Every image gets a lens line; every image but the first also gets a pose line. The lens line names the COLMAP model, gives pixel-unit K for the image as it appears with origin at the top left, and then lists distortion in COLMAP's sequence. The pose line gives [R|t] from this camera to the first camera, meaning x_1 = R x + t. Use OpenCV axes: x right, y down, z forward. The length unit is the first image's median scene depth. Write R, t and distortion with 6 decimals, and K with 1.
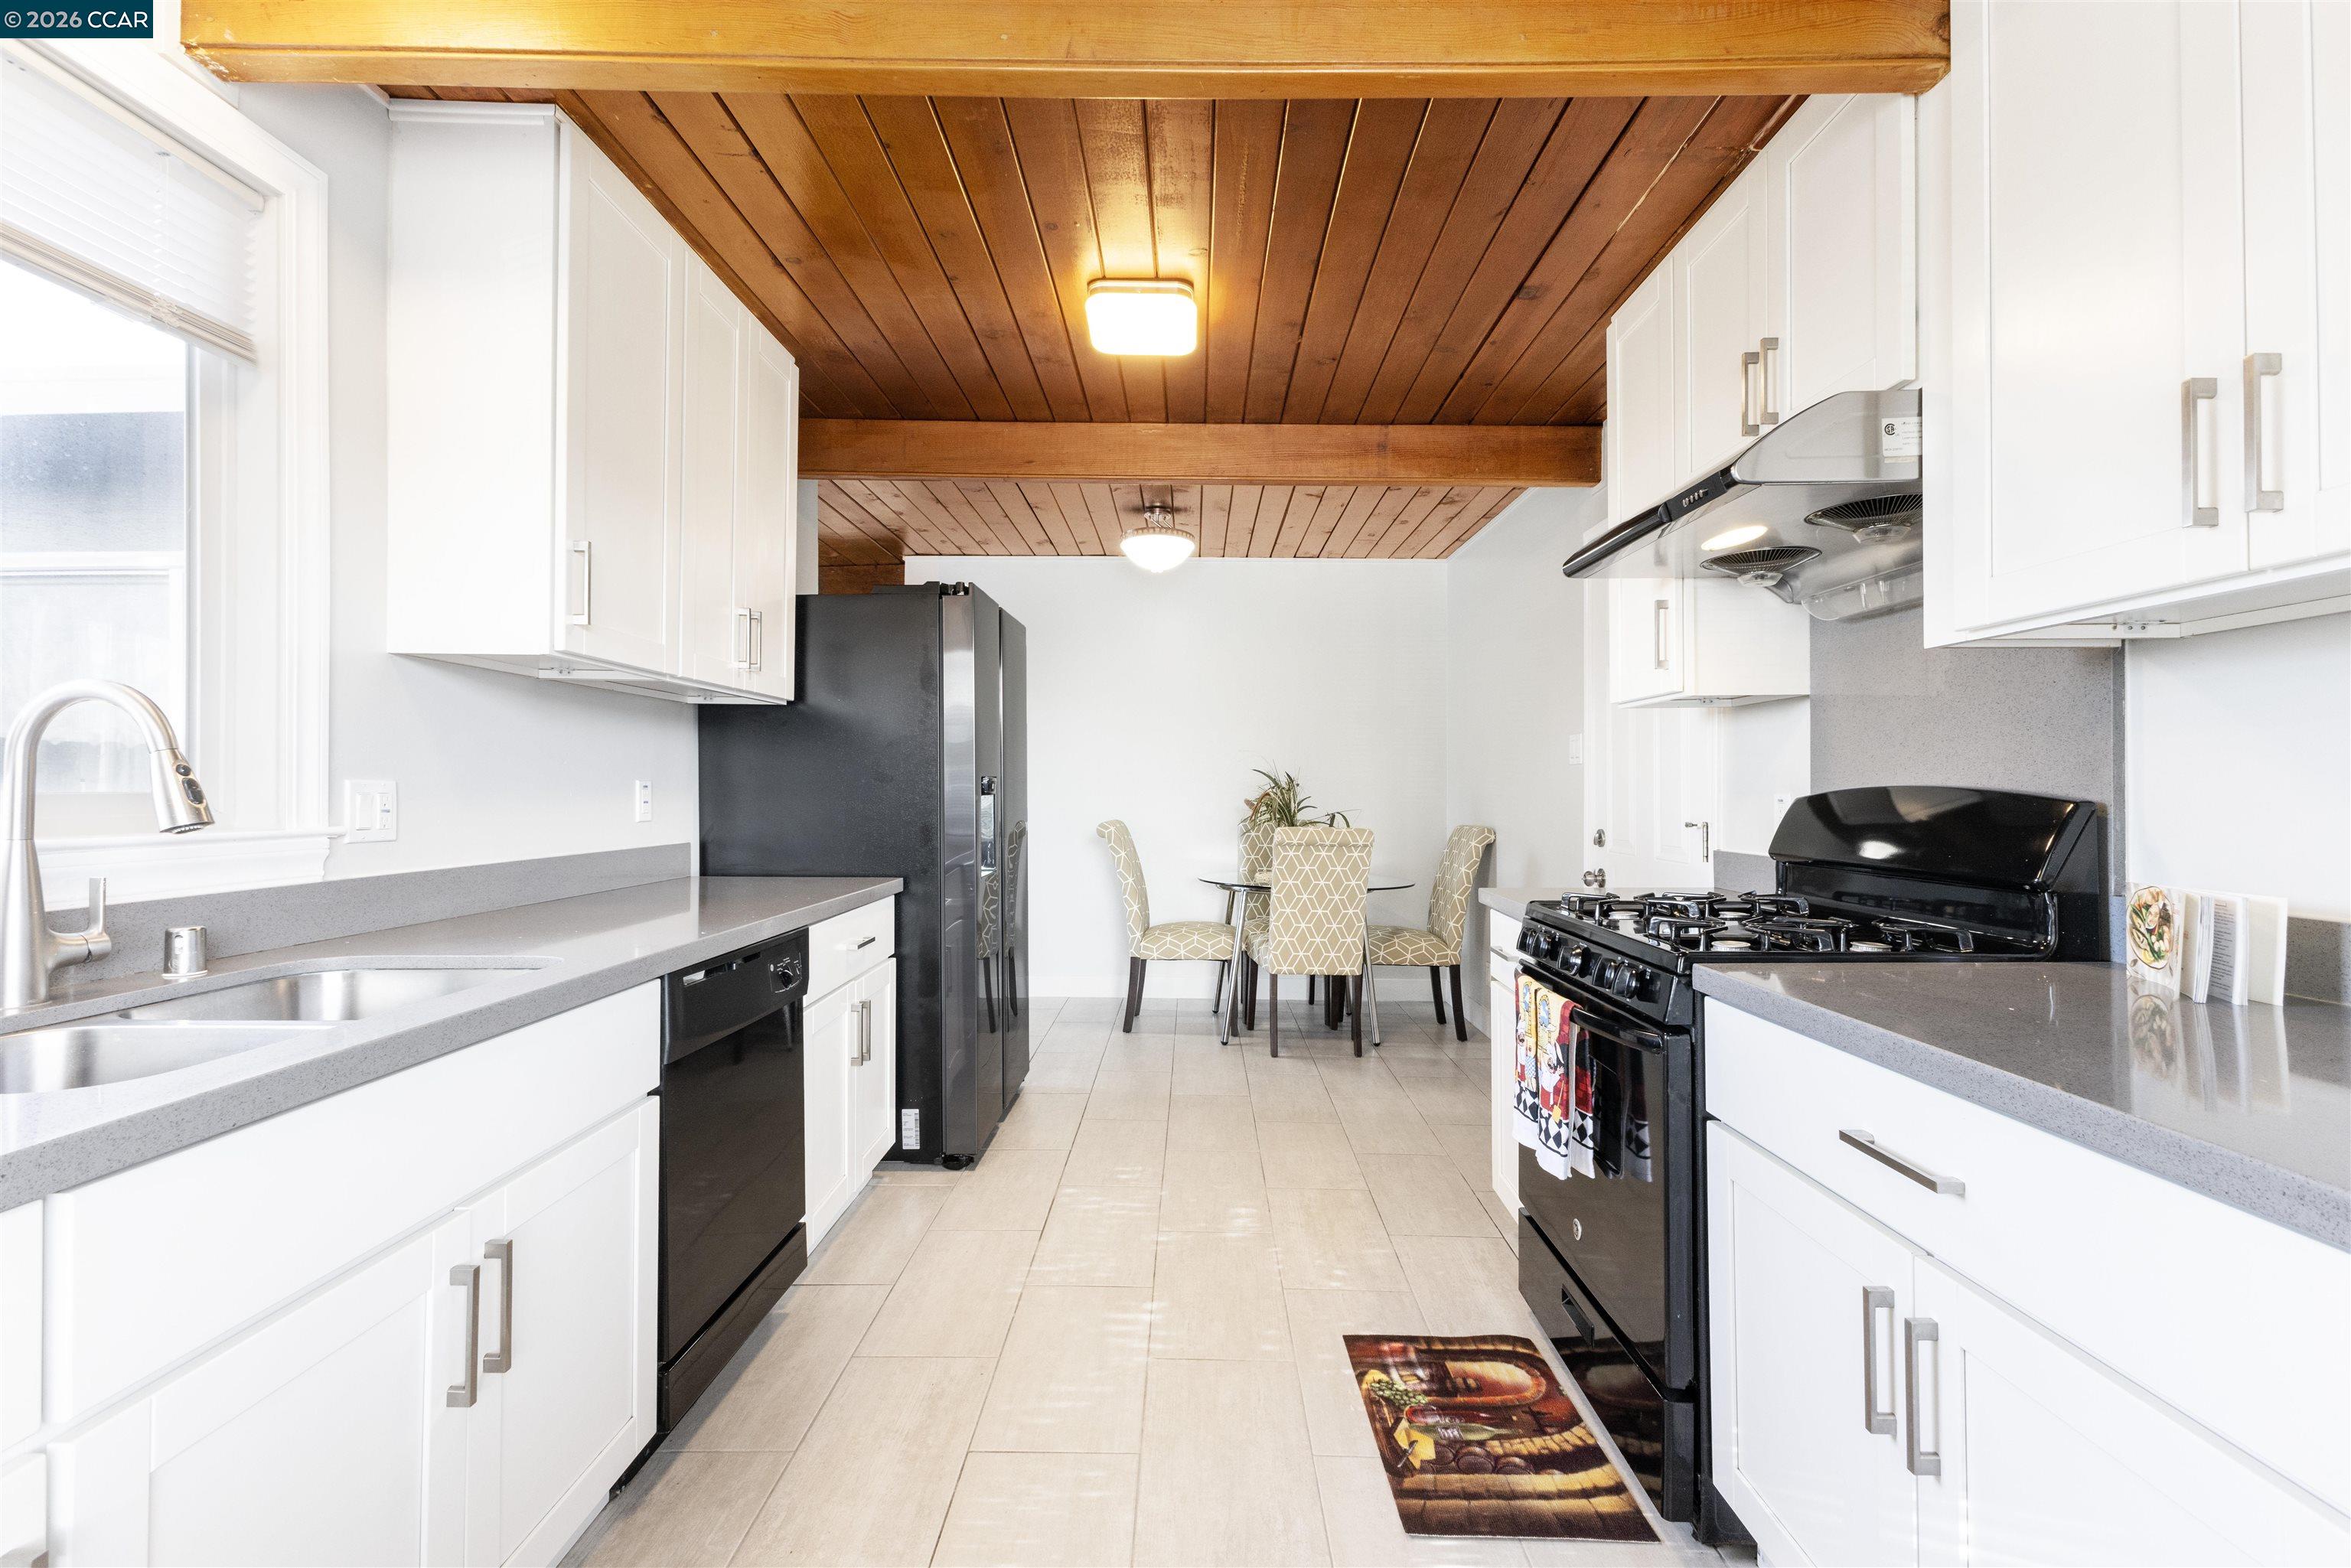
lens RADIAL K [[1035.7, 0, 1164.6], [0, 1035.7, 772.3], [0, 0, 1]] dist [0.010271, -0.001638]
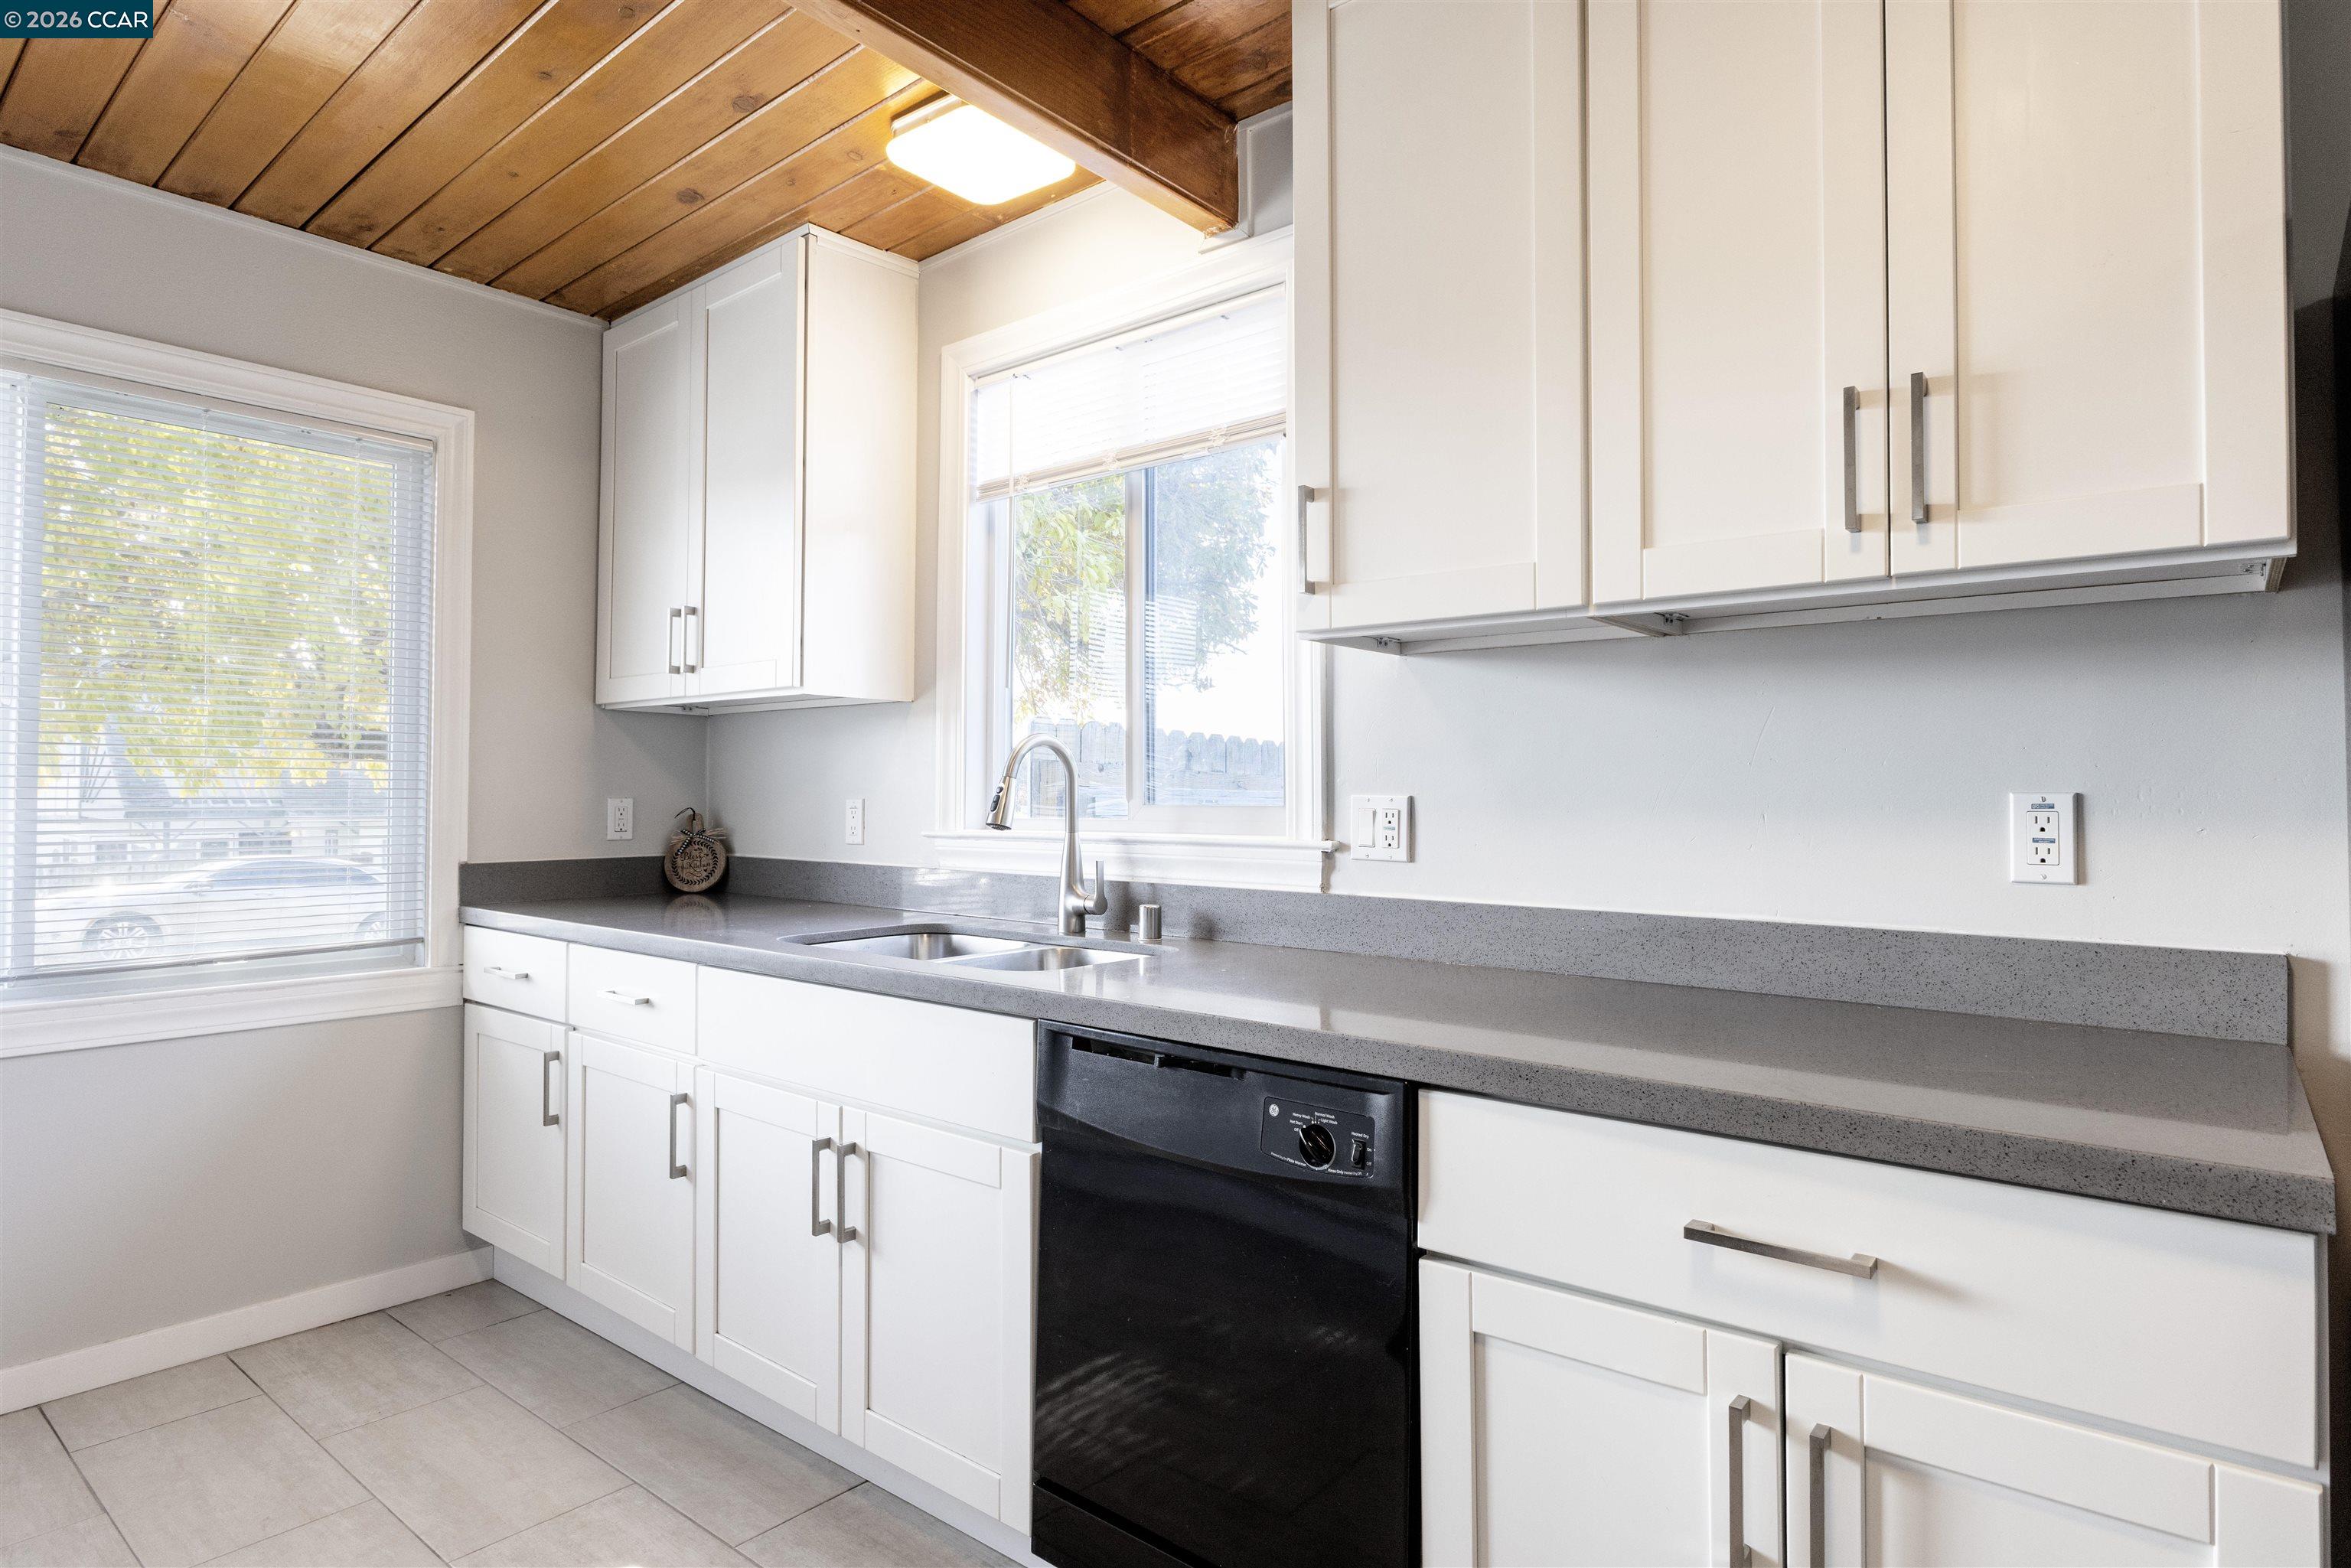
lens RADIAL K [[1261.1, 0, 1173.4], [0, 1261.1, 773.2], [0, 0, 1]] dist [-0.000317, -0.000148]
pose [[-0.626078, -0.016720, -0.779581, 0.224884], [0.009565, 0.999530, -0.029118, 0.018477], [0.779702, -0.025687, -0.625624, 1.451314]]
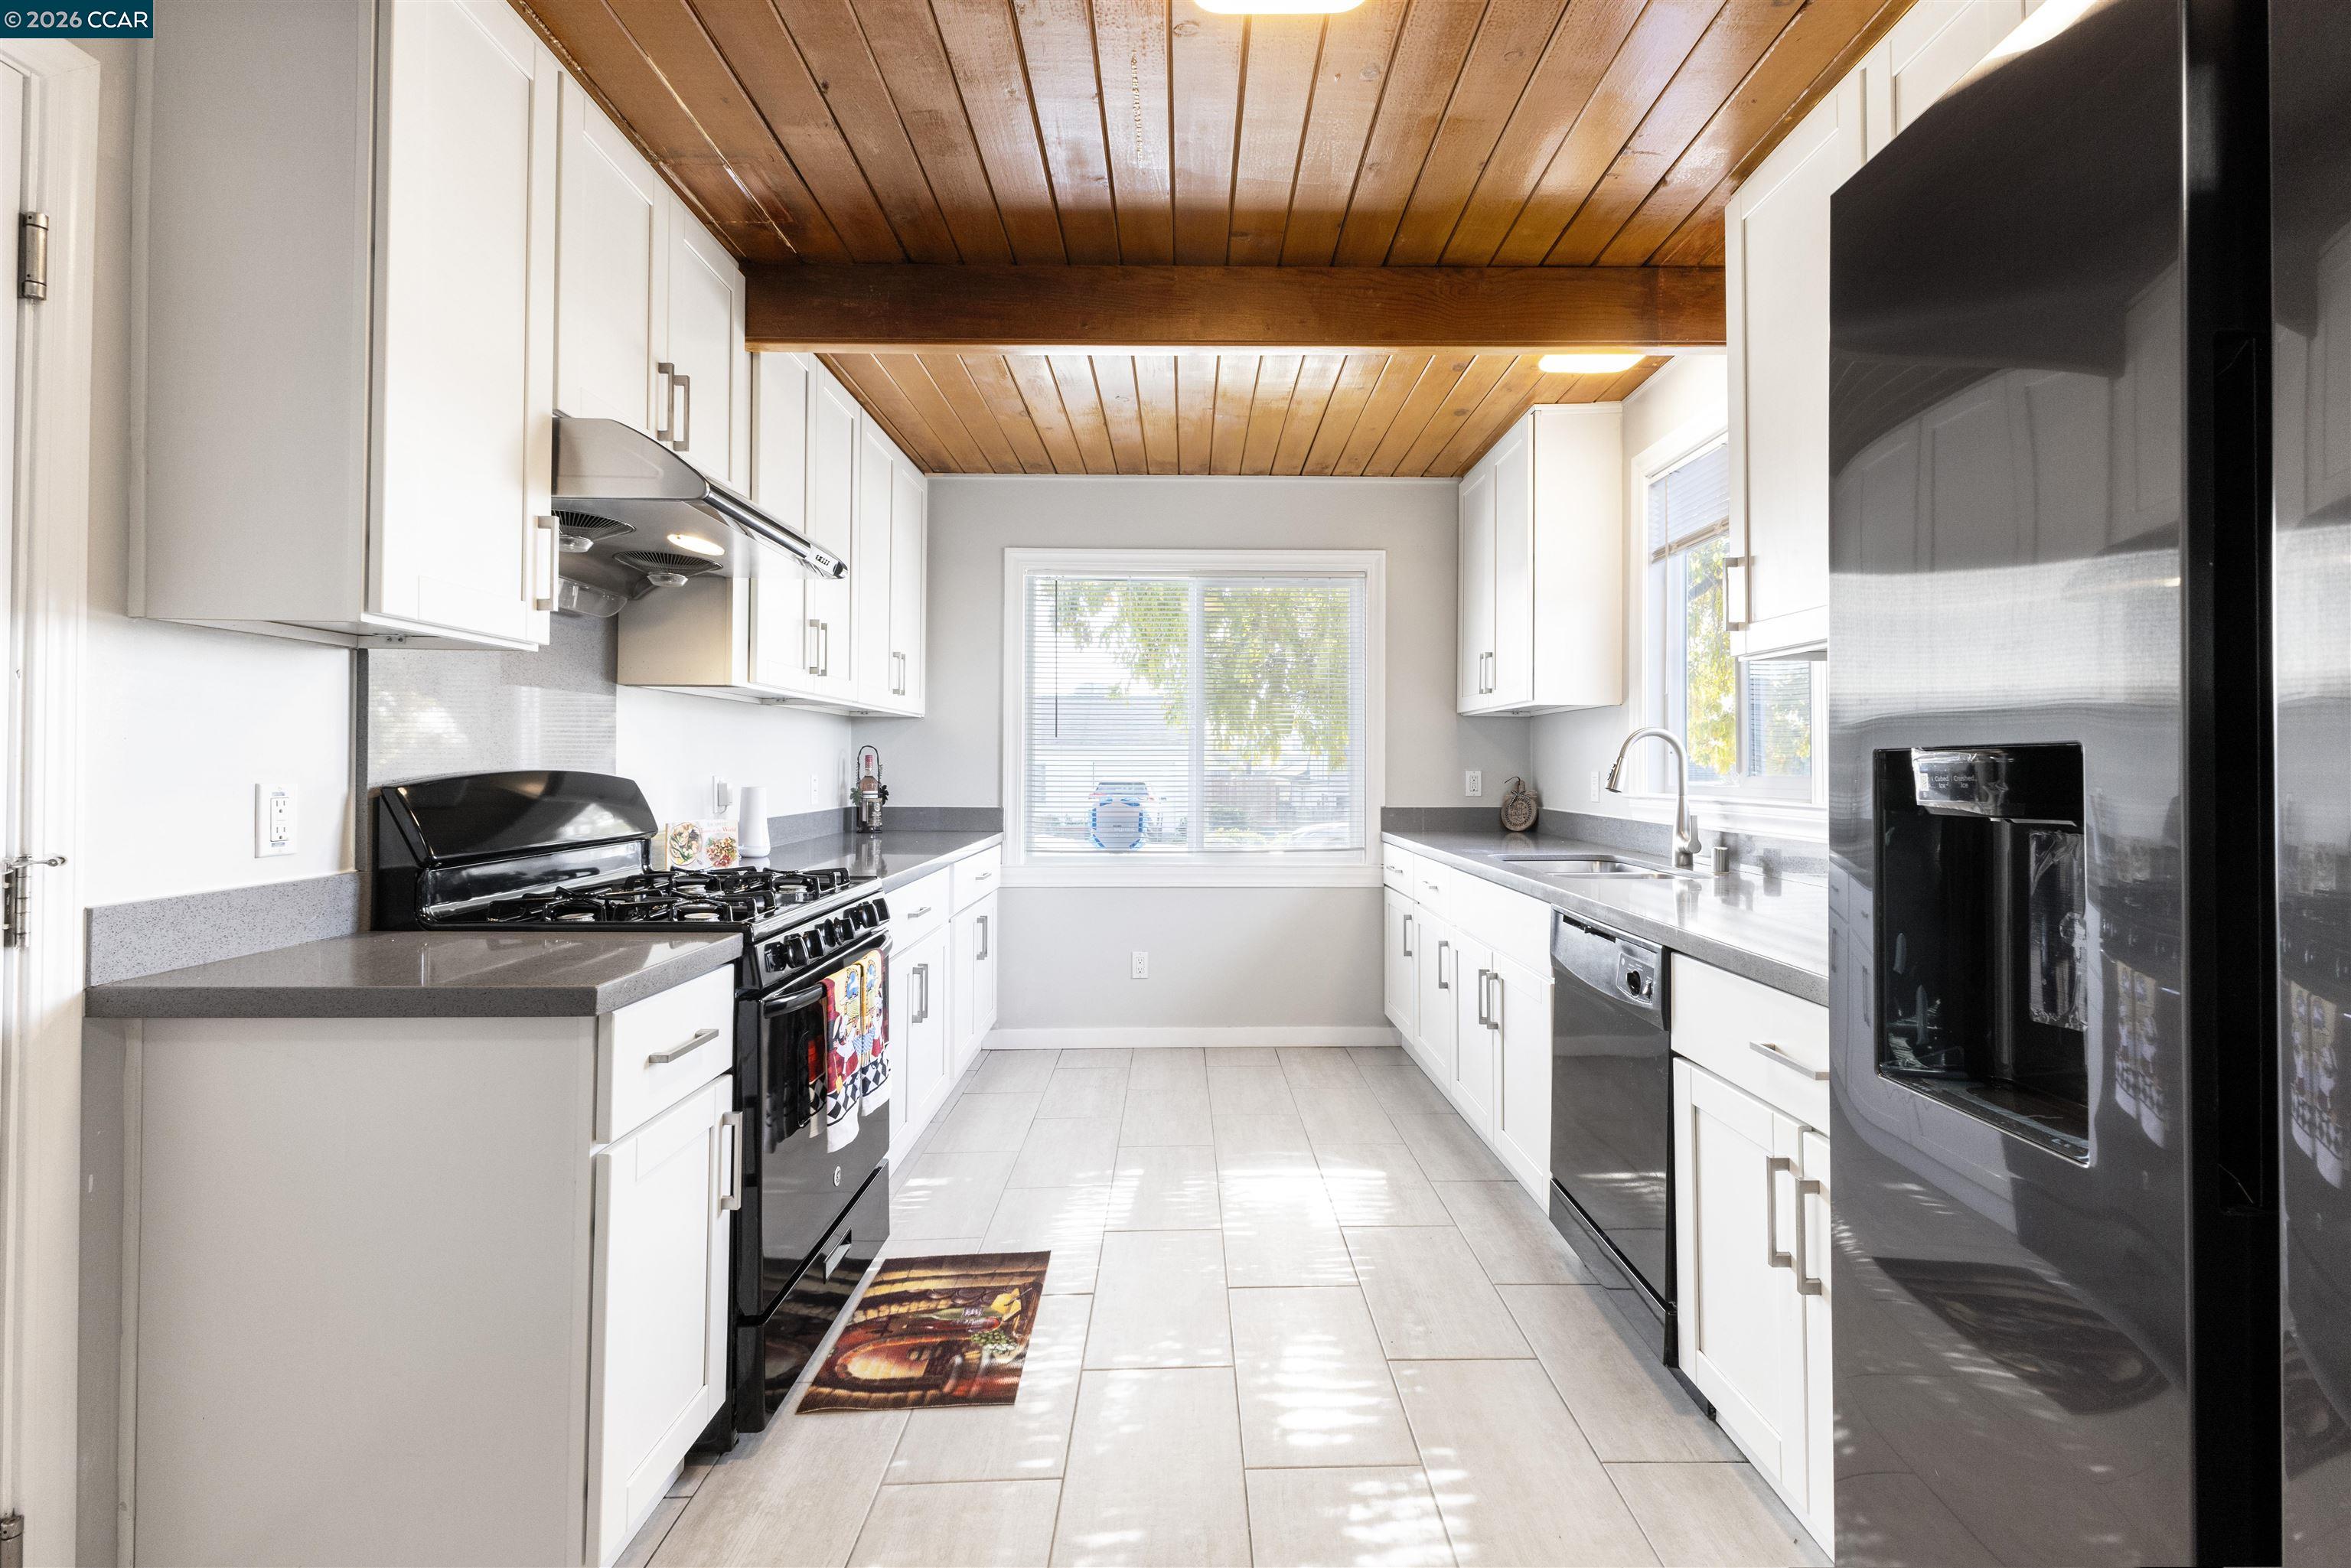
lens RADIAL K [[1035.7, 0, 1211.0], [0, 1035.7, 760.1], [0, 0, 1]] dist [0.010271, -0.001638]
pose [[-0.998684, -0.003583, -0.051157, 0.057502], [-0.002464, 0.999756, -0.021934, 0.023635], [0.051223, -0.021779, -0.998450, 2.009212]]
